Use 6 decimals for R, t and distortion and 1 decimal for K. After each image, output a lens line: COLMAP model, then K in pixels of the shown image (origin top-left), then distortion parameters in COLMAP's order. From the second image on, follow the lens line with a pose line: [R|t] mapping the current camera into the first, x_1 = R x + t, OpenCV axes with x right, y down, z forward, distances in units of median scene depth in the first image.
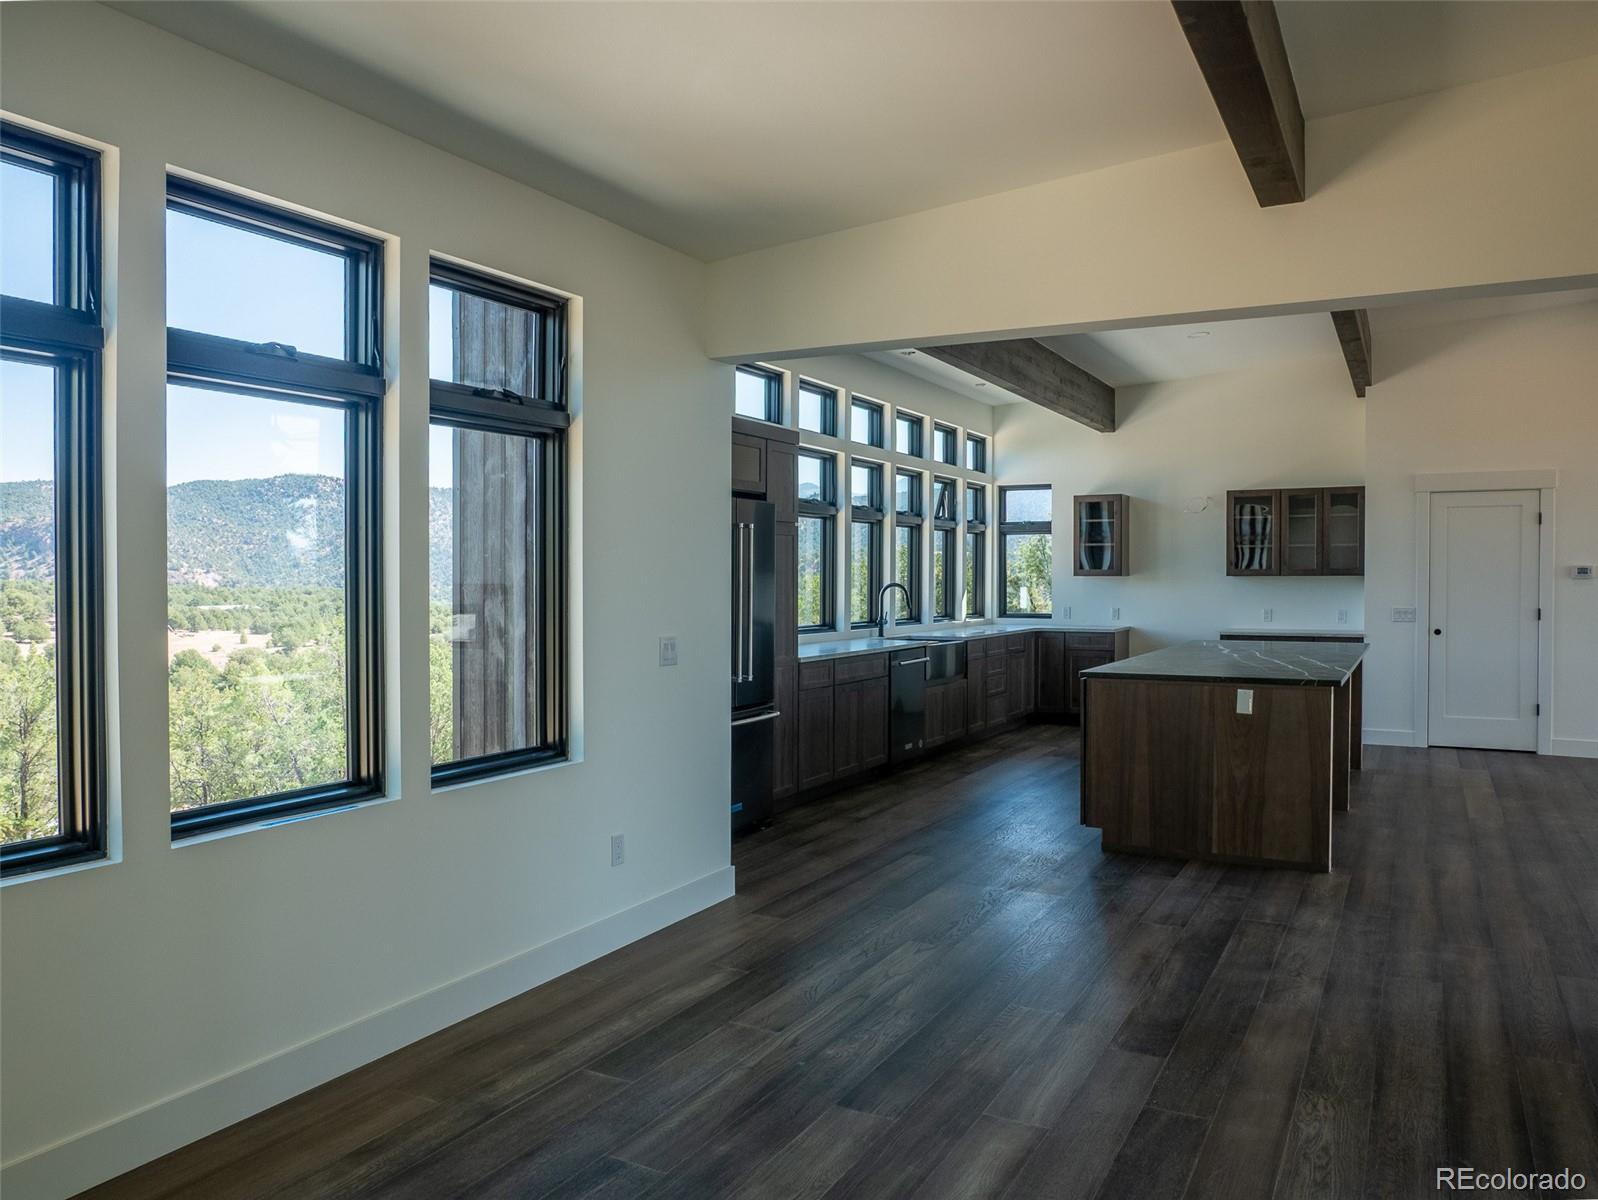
lens RADIAL K [[1205.4, 0, 799.0], [0, 1205.4, 600.0], [0, 0, 1]] dist [-0.039200, 0.004681]
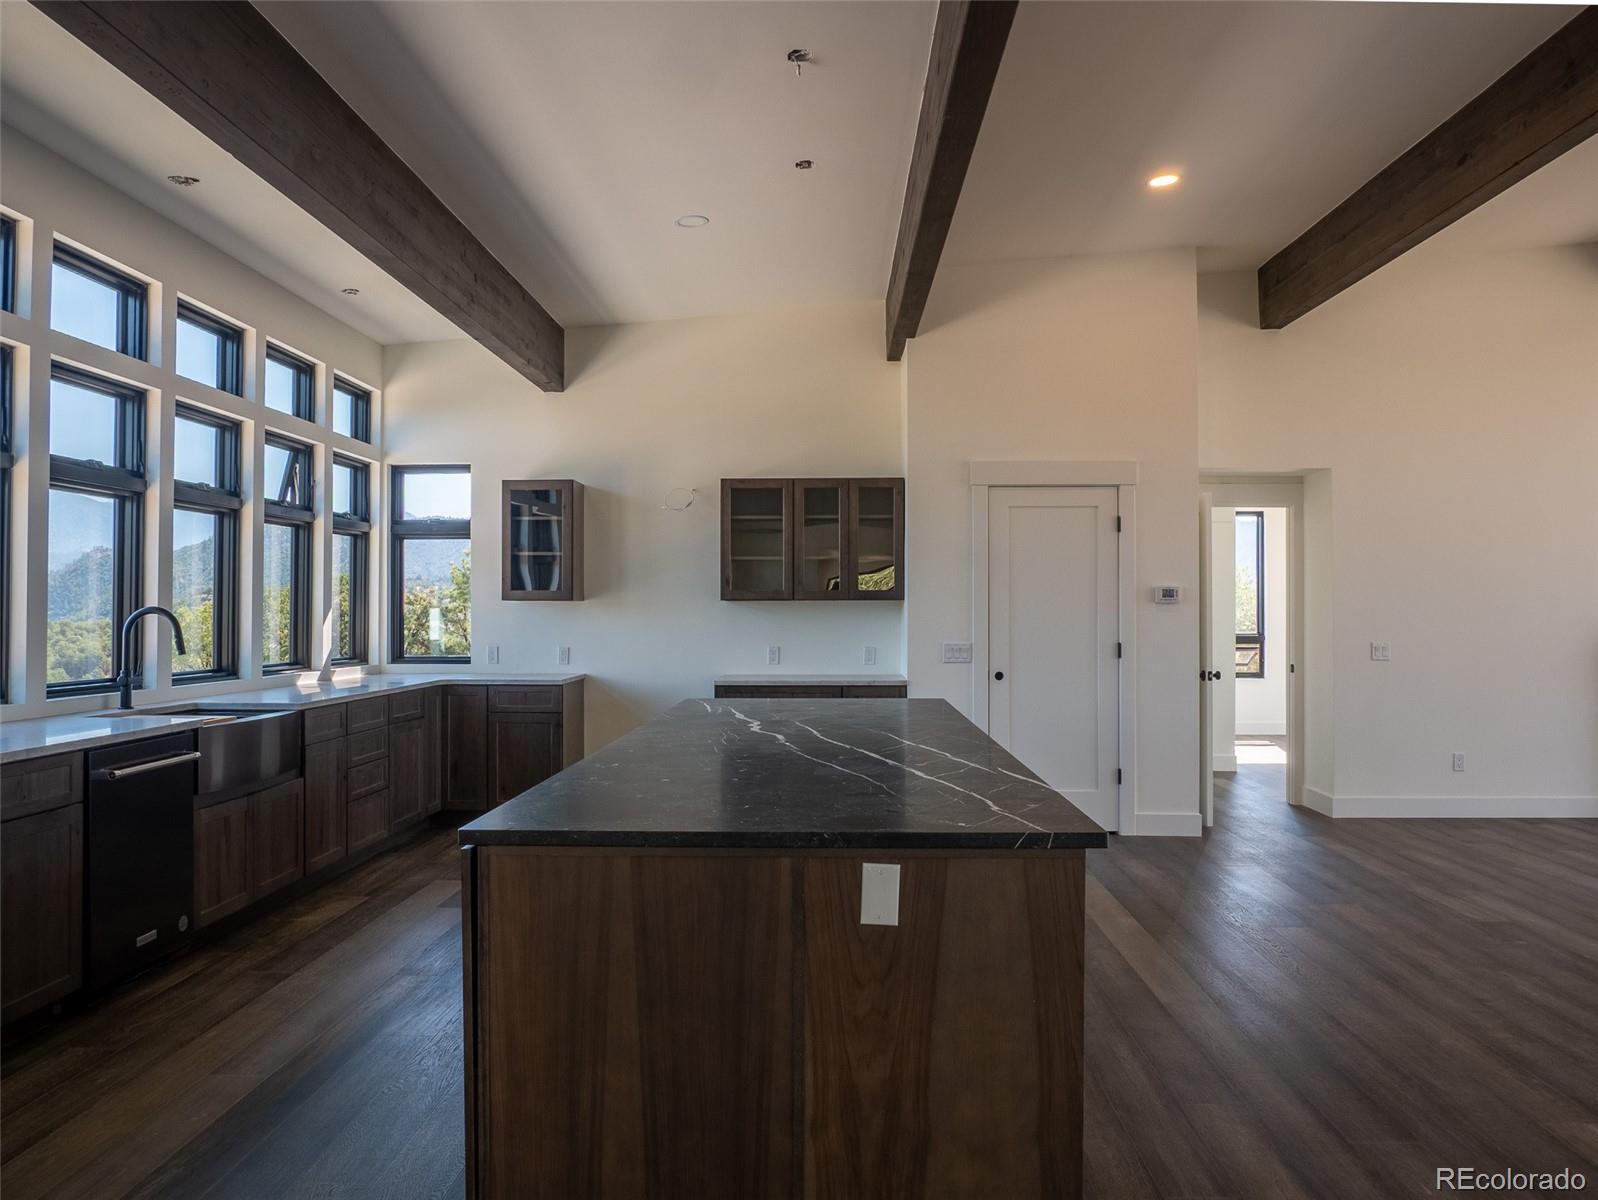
lens RADIAL K [[1164.7, 0, 801.0], [0, 1164.7, 603.2], [0, 0, 1]] dist [-0.051061, 0.025240]
pose [[0.898590, 0.004508, 0.438766, 0.104623], [0.007495, 0.999644, -0.025620, -0.000631], [-0.438725, 0.026310, 0.898236, 0.385333]]
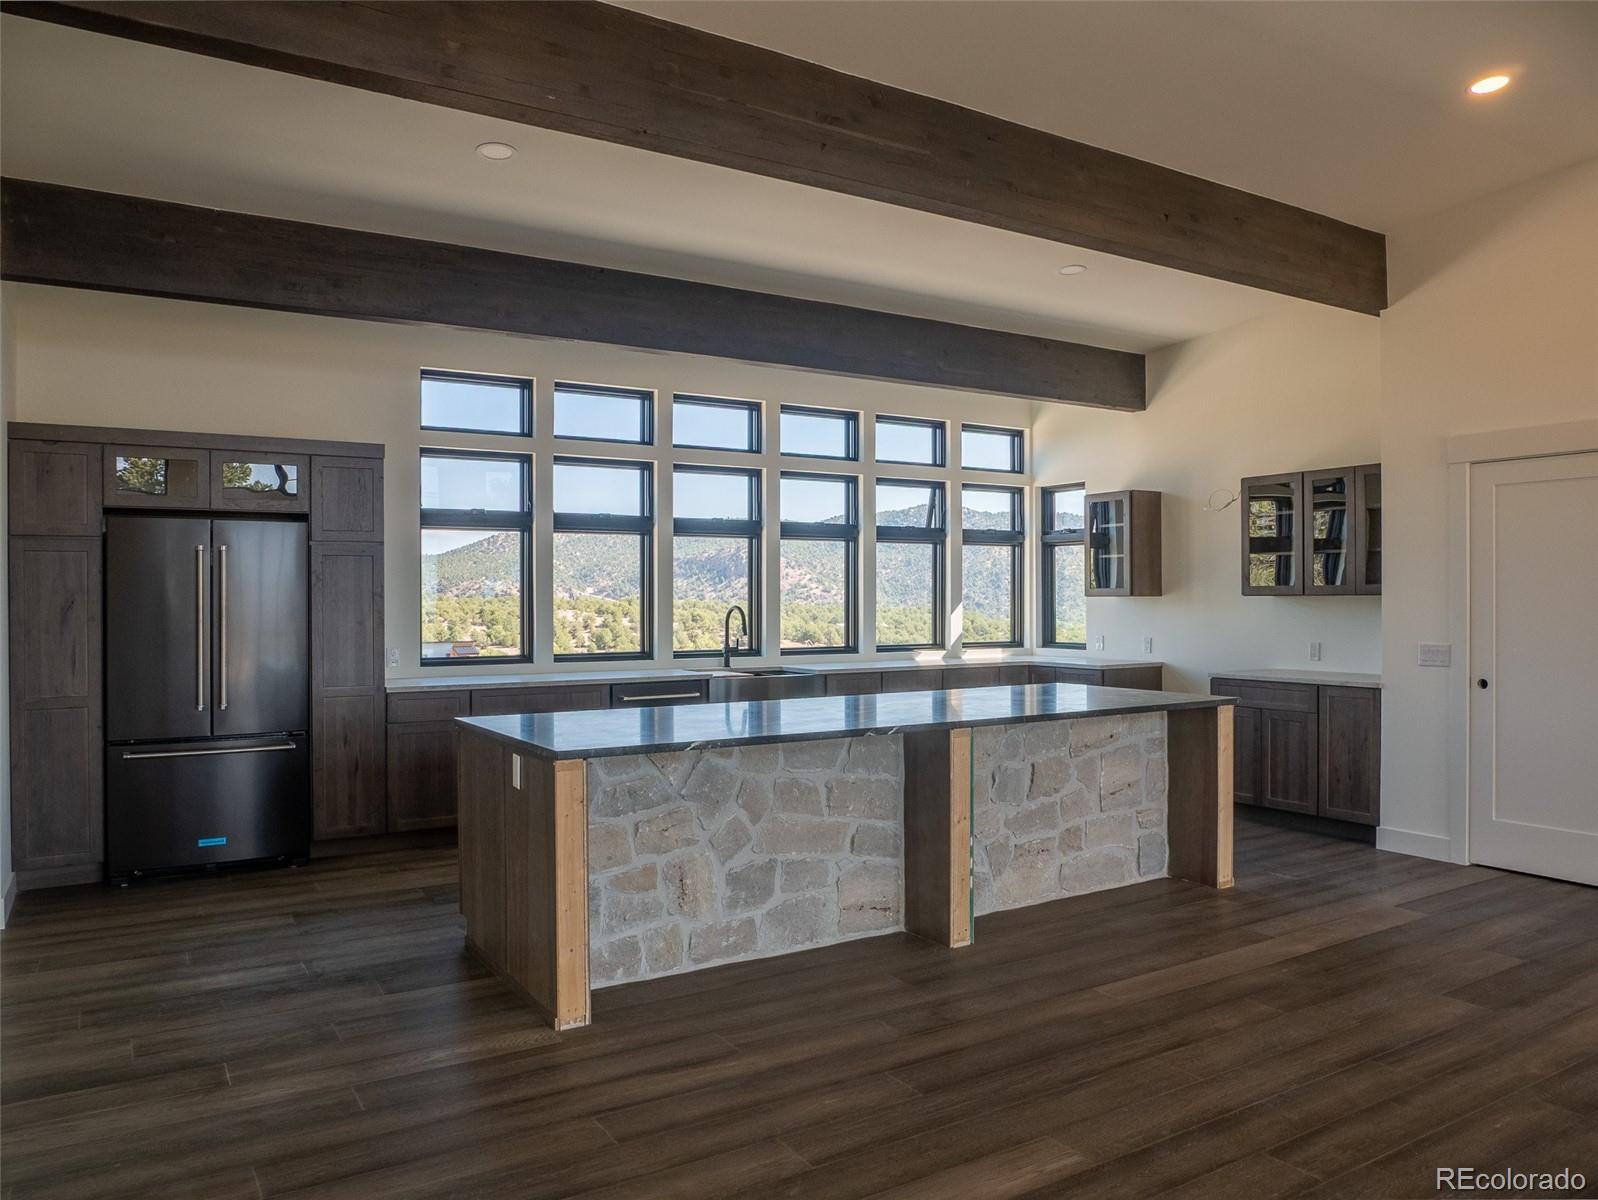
lens RADIAL K [[1164.7, 0, 801.0], [0, 1164.7, 603.2], [0, 0, 1]] dist [-0.051061, 0.025240]
pose [[0.858553, -0.000376, -0.512725, 0.506586], [-0.006966, 0.999899, -0.012399, -0.005555], [0.512678, 0.014216, 0.858463, 0.279131]]
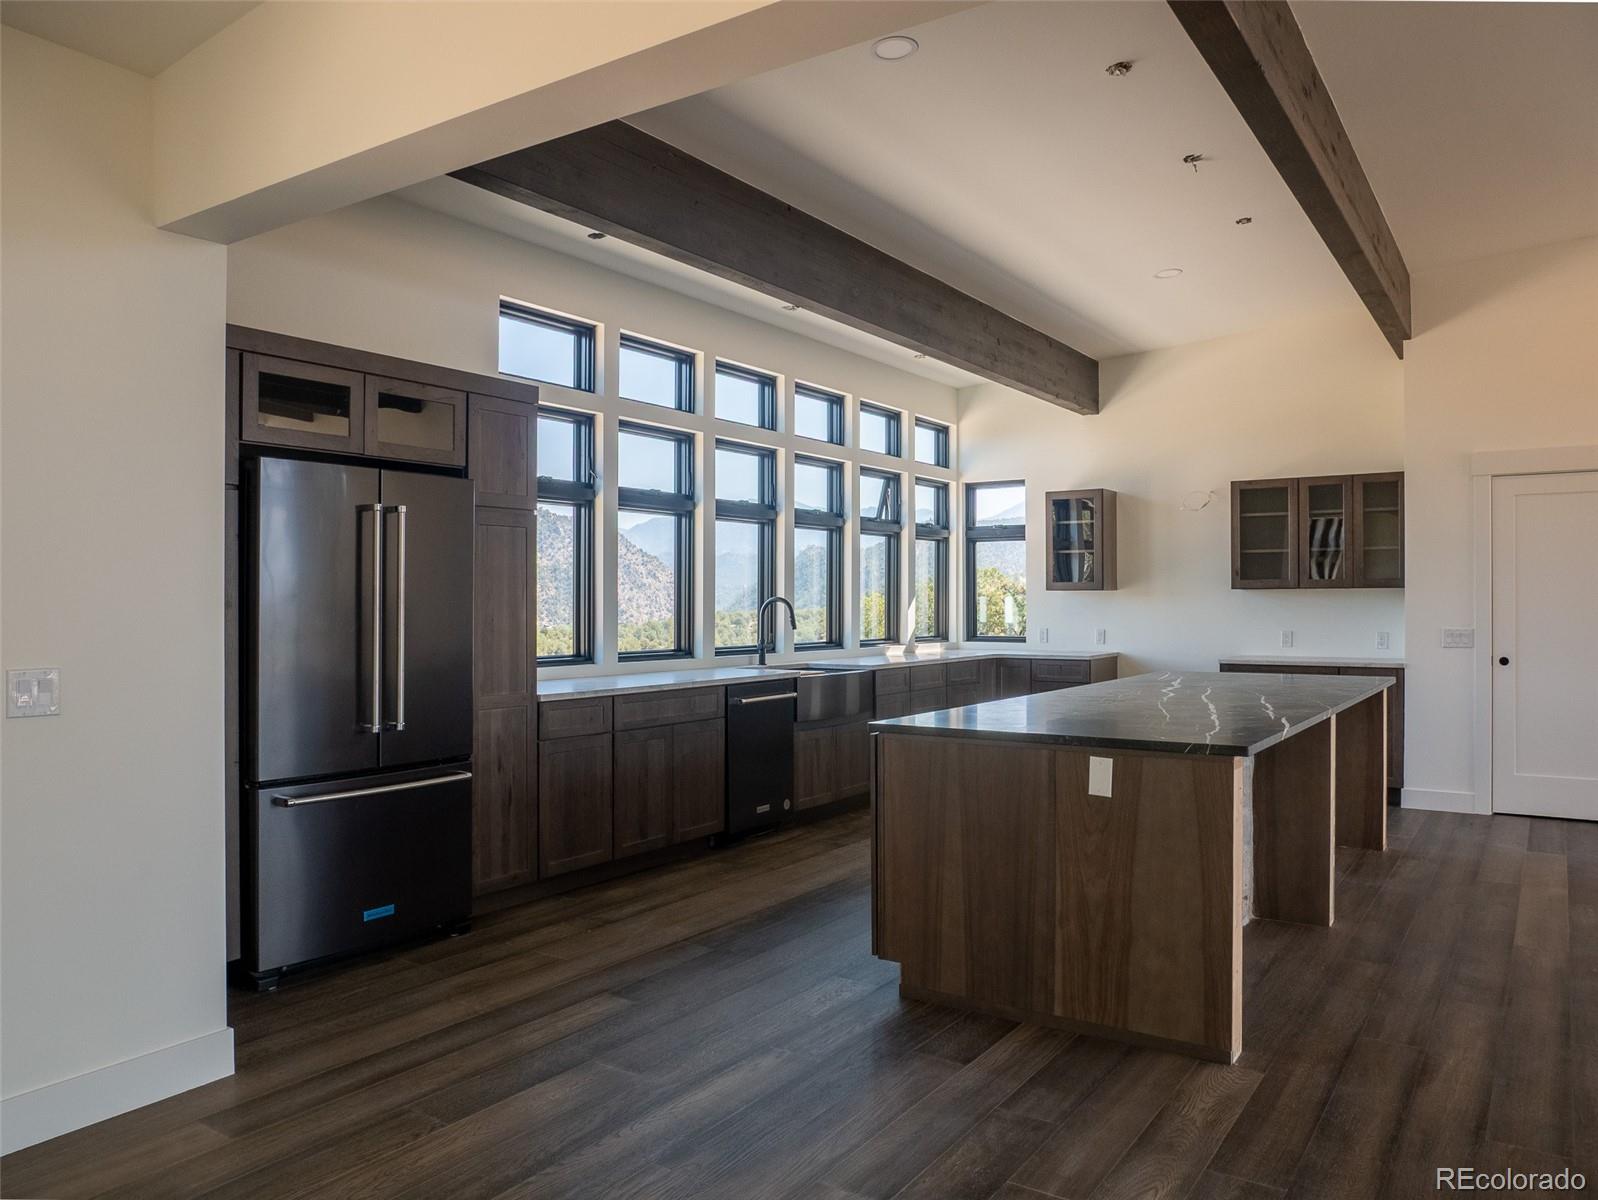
lens RADIAL K [[1164.7, 0, 801.0], [0, 1164.7, 603.2], [0, 0, 1]] dist [-0.051061, 0.025240]
pose [[0.994307, -0.001458, -0.106546, 0.162372], [-0.000436, 0.999842, -0.017746, 0.003023], [0.106555, 0.017692, 0.994149, 0.220830]]
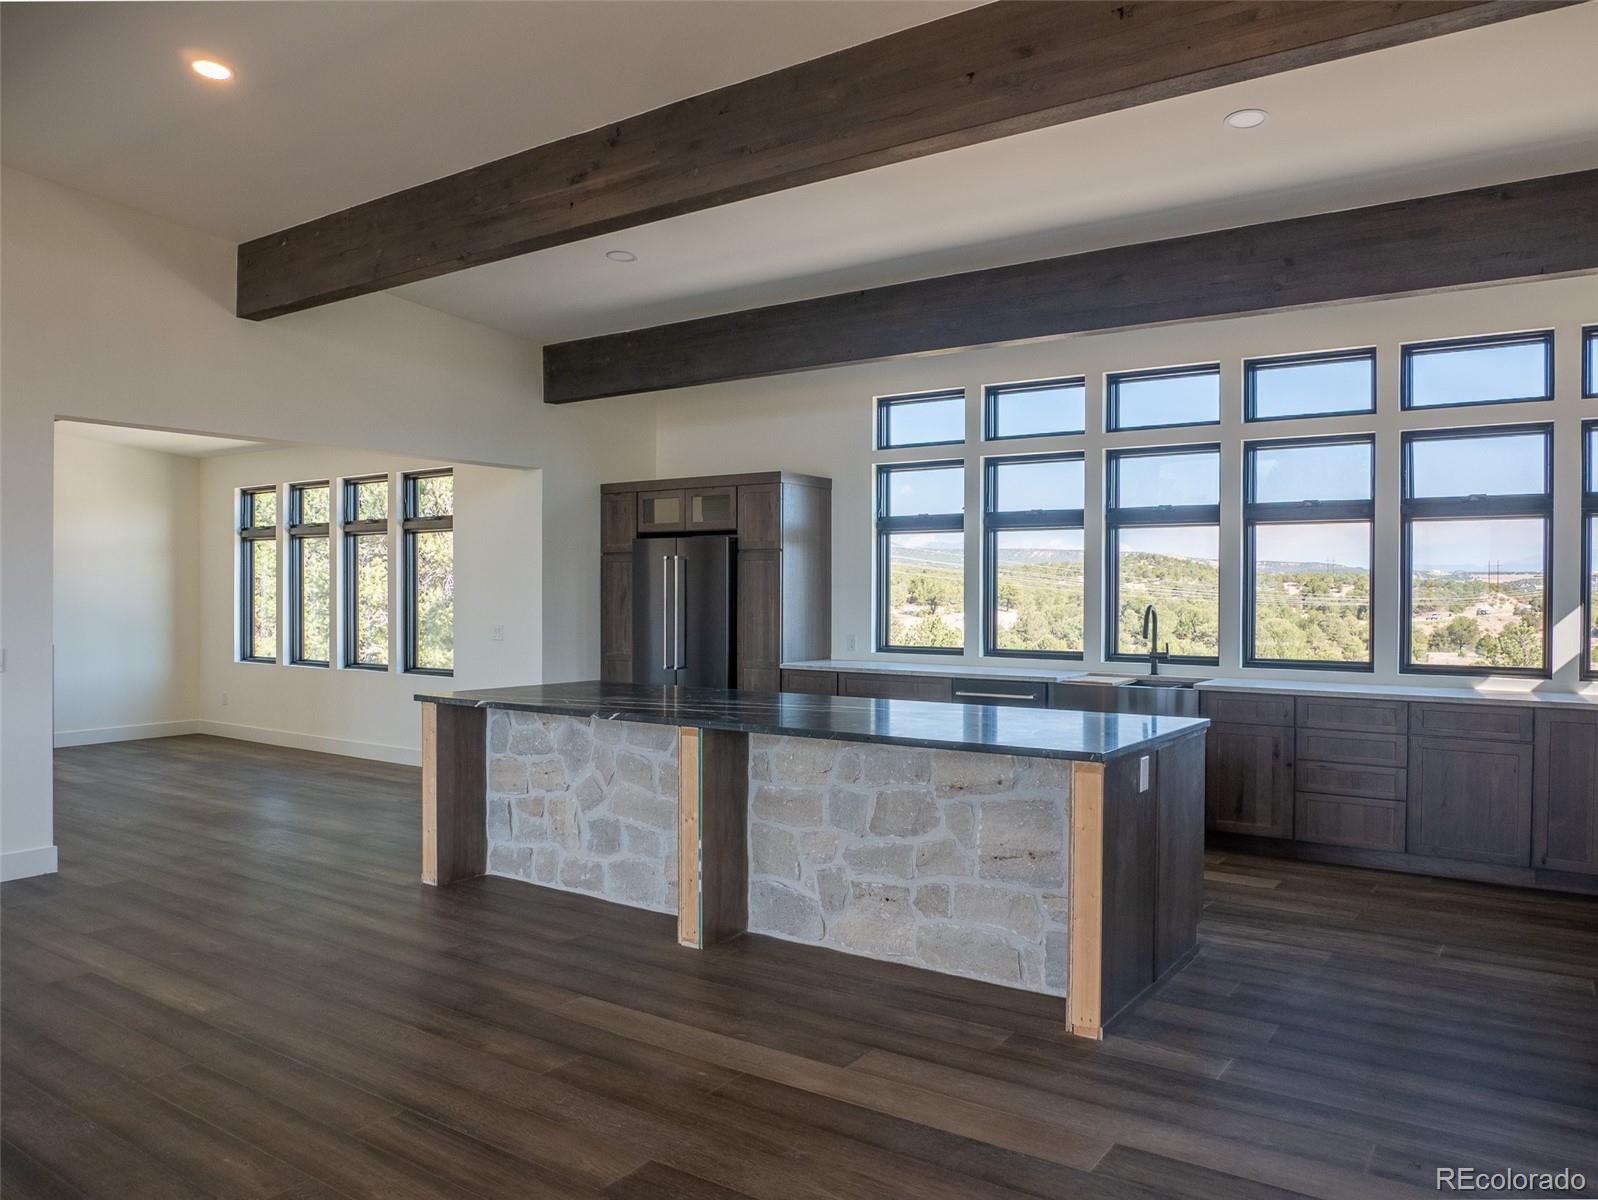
lens RADIAL K [[1164.7, 0, 801.0], [0, 1164.7, 603.2], [0, 0, 1]] dist [-0.051061, 0.025240]
pose [[-0.147561, 0.006720, -0.989030, 0.767546], [-0.025212, 0.999626, 0.010554, -0.016401], [0.988731, 0.026493, -0.147337, 0.813121]]
